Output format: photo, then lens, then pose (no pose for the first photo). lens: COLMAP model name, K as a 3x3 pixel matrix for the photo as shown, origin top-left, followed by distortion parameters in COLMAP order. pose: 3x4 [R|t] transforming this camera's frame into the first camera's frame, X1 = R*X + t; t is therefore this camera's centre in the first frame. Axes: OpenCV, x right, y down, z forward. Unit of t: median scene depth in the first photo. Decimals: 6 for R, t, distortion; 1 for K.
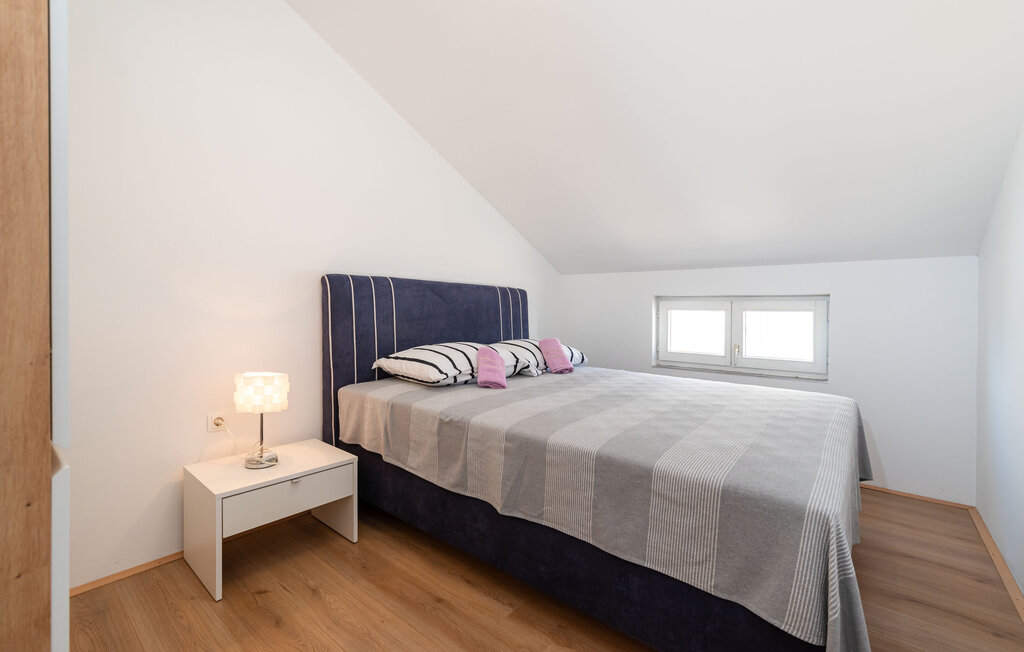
lens RADIAL K [[433.4, 0, 512.0], [0, 433.4, 326.0], [0, 0, 1]] dist [-0.000002, 0.000023]
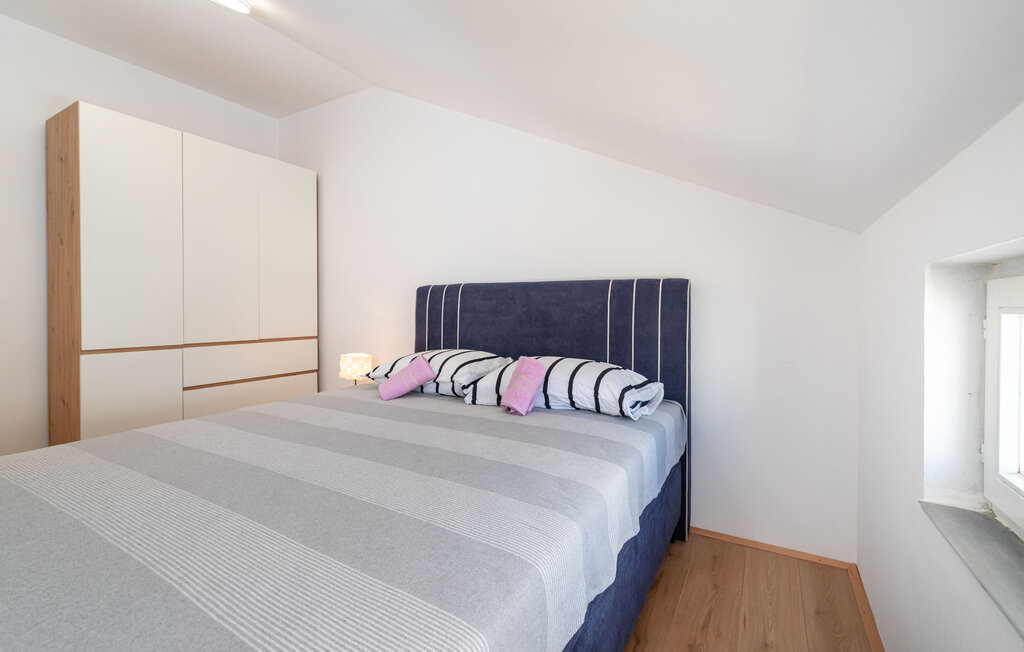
lens RADIAL K [[433.4, 0, 512.0], [0, 433.4, 326.0], [0, 0, 1]] dist [-0.000002, 0.000023]
pose [[0.159181, 0.017874, -0.987088, 0.748806], [-0.032443, 0.999391, 0.012865, -0.026697], [0.986716, 0.029977, 0.159664, 0.897494]]
